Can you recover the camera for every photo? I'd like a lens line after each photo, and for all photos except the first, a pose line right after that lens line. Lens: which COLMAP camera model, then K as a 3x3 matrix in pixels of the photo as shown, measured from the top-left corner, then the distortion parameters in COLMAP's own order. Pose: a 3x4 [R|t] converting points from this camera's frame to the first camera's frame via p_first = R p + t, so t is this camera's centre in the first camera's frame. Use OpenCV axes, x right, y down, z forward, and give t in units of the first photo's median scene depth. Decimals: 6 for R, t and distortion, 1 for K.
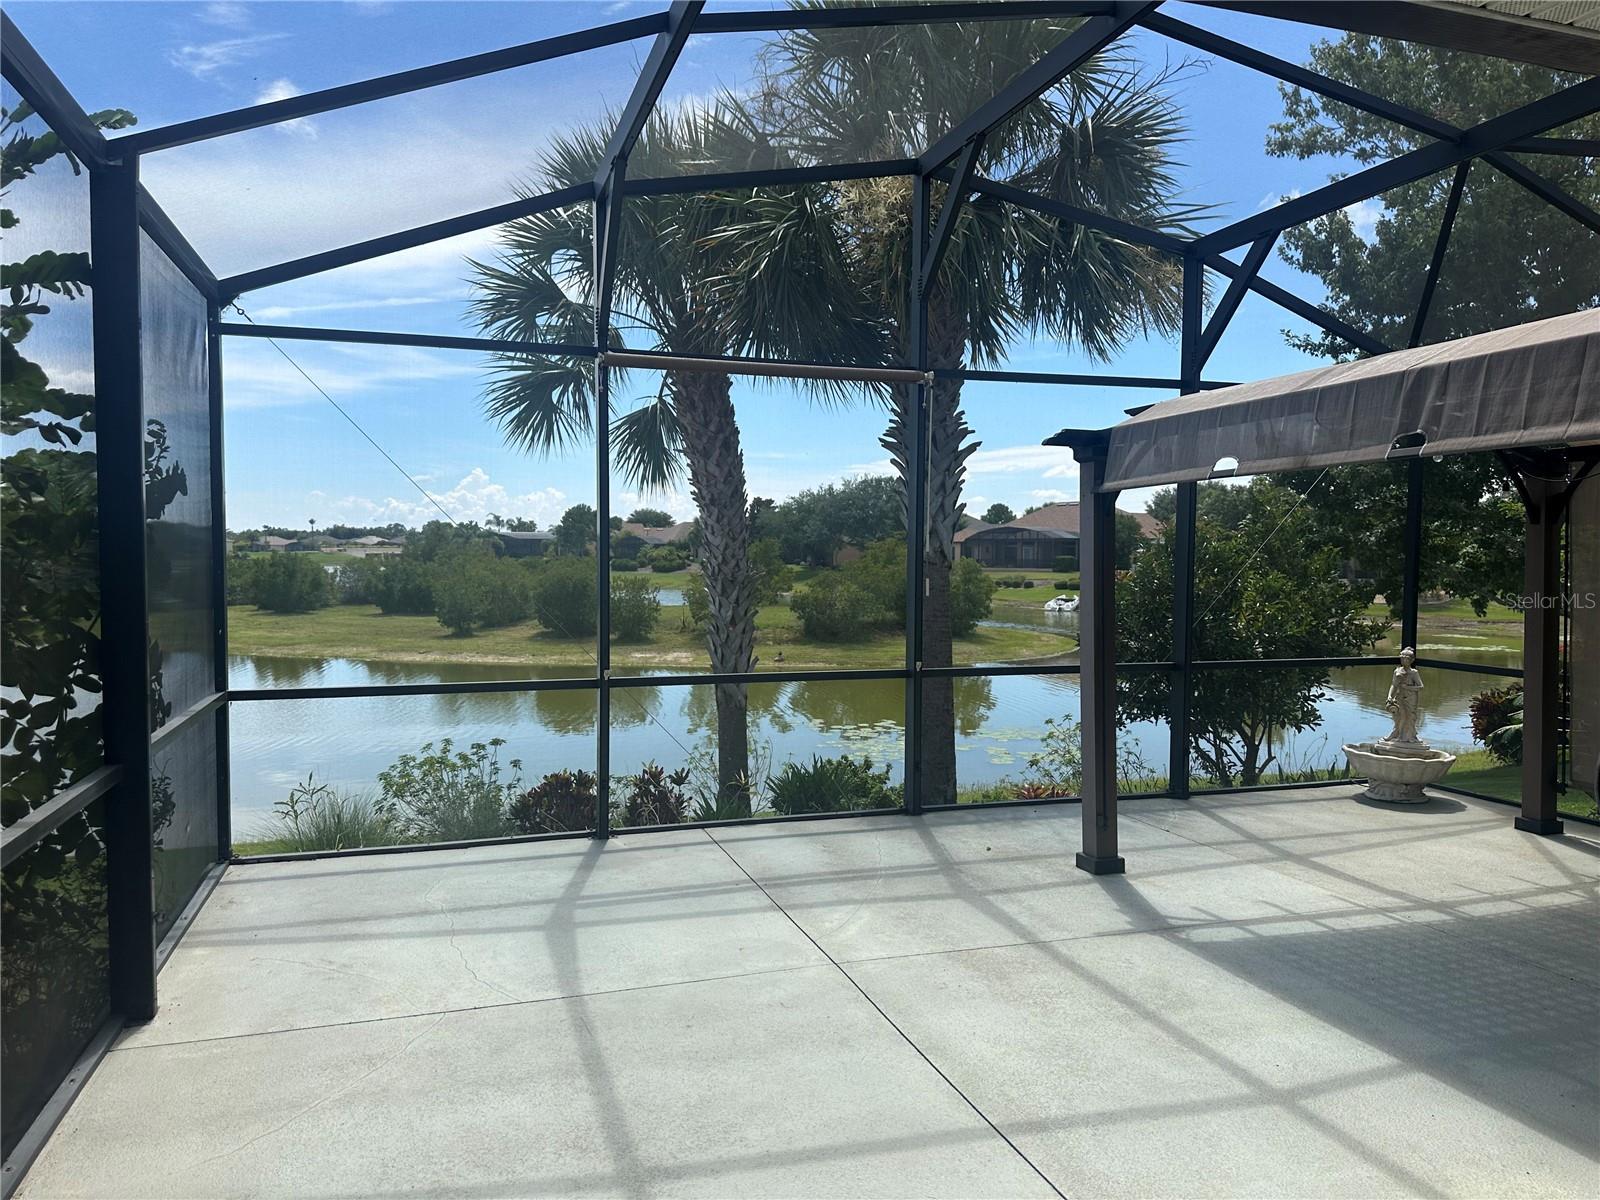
lens RADIAL K [[1121.3, 0, 788.3], [0, 1121.3, 602.6], [0, 0, 1]] dist [0.040133, -0.024167]
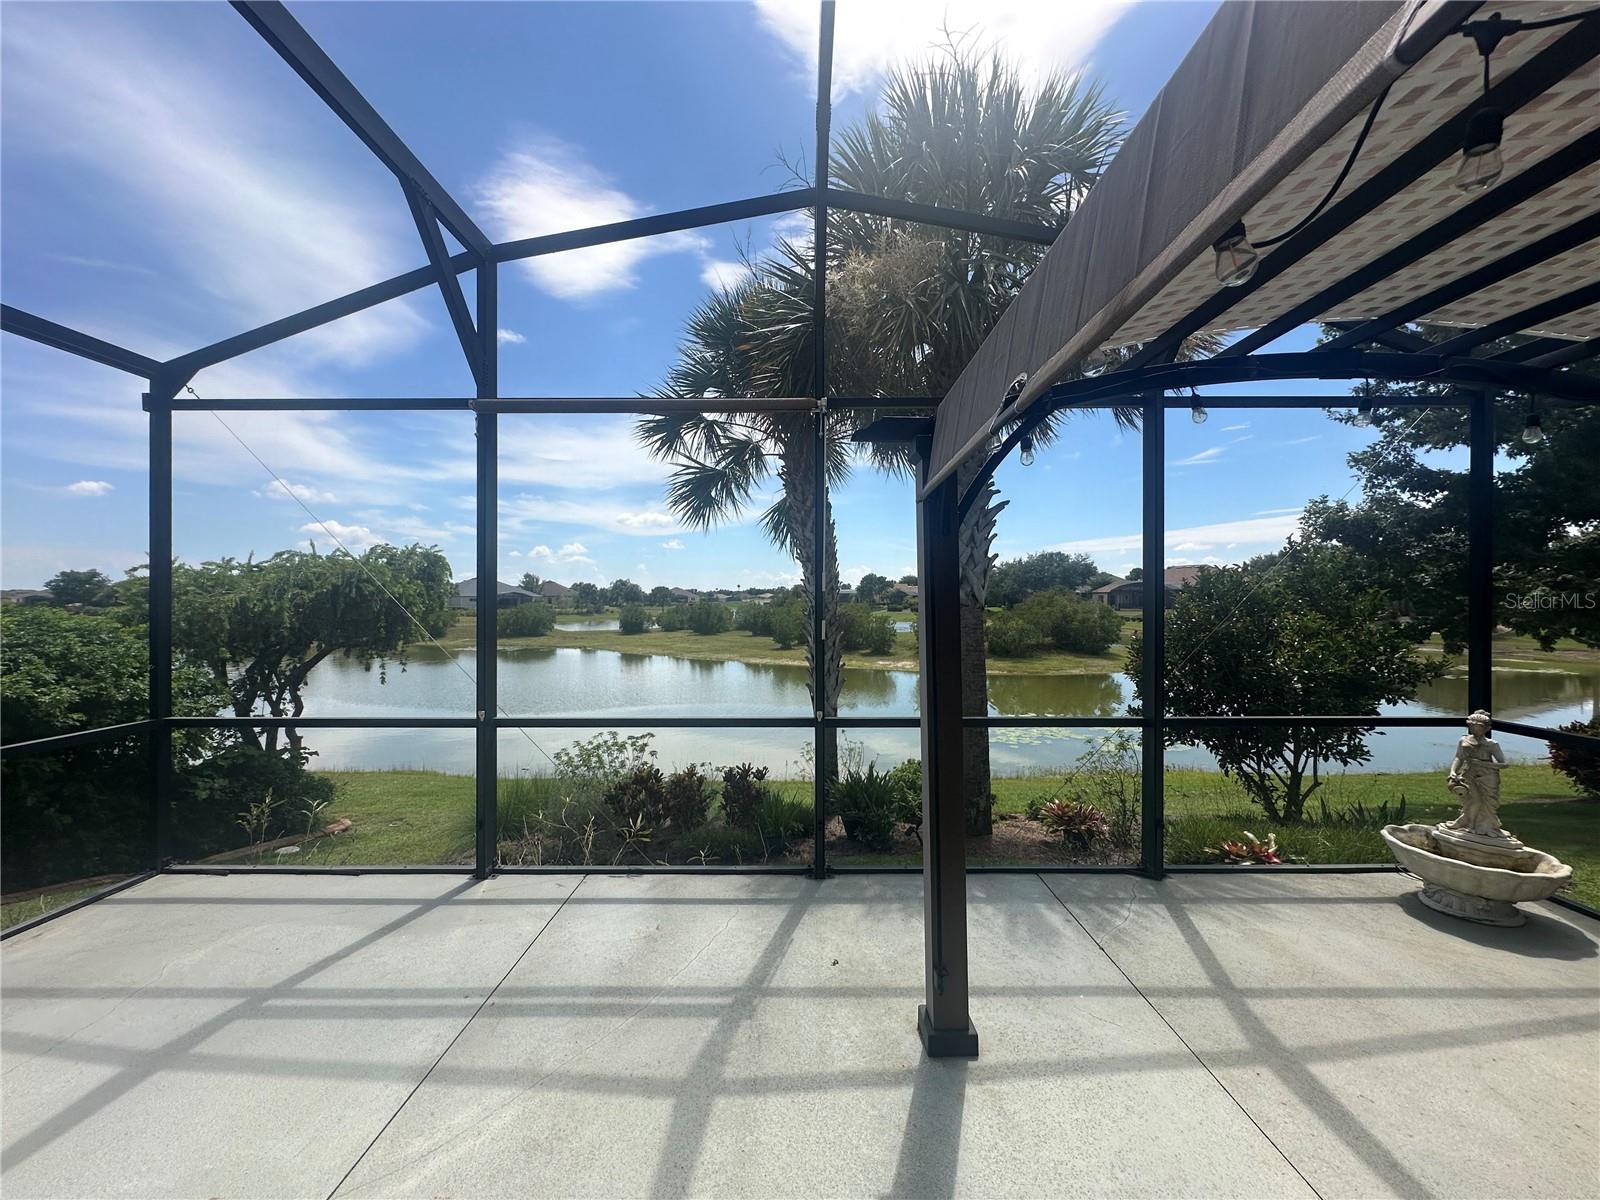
lens RADIAL K [[644.1, 0, 798.6], [0, 644.1, 596.8], [0, 0, 1]] dist [-0.003105, 0.003174]
pose [[0.955117, -0.008085, -0.296119, 0.283178], [-0.007001, 0.998732, -0.049850, -0.015489], [0.296147, 0.049685, 0.953849, 0.530743]]
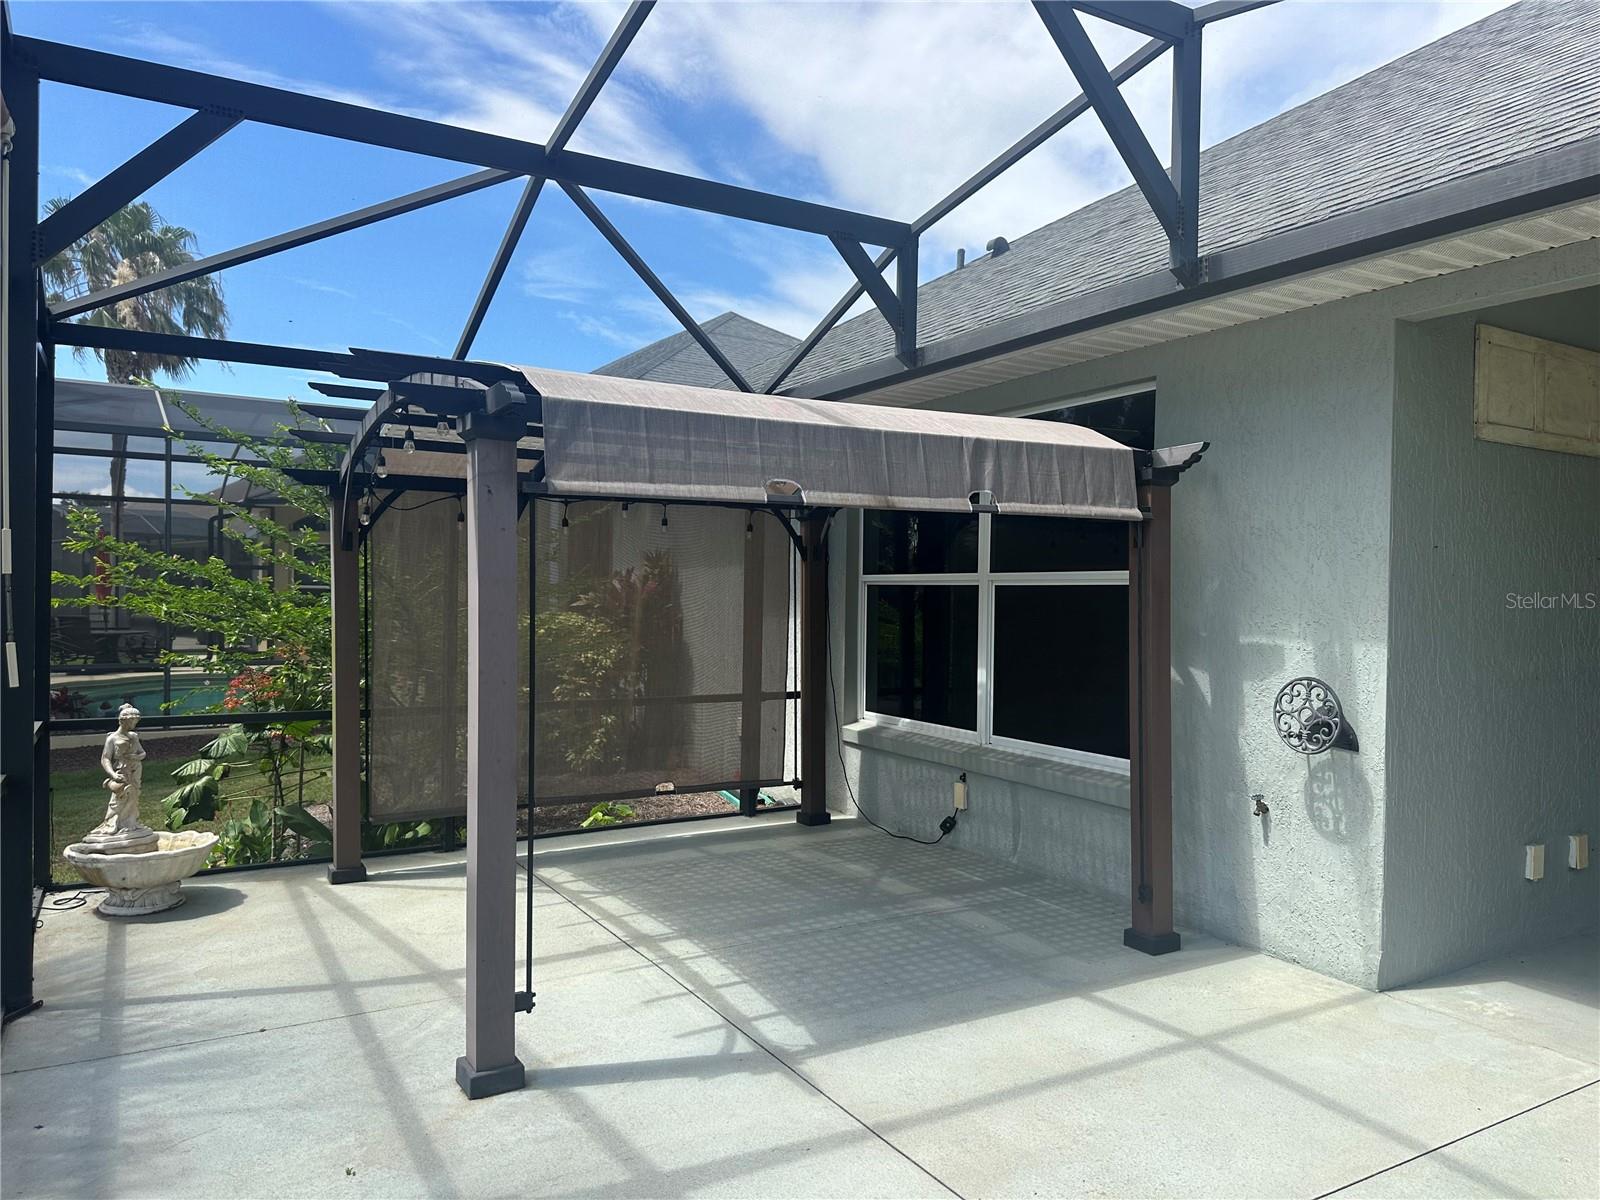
lens RADIAL K [[1121.3, 0, 794.8], [0, 1121.3, 597.1], [0, 0, 1]] dist [0.040133, -0.024167]
pose [[-0.213680, -0.011998, 0.976830, -0.346339], [0.029559, 0.999387, 0.018741, -0.040391], [-0.976456, 0.032879, -0.213194, 0.878595]]
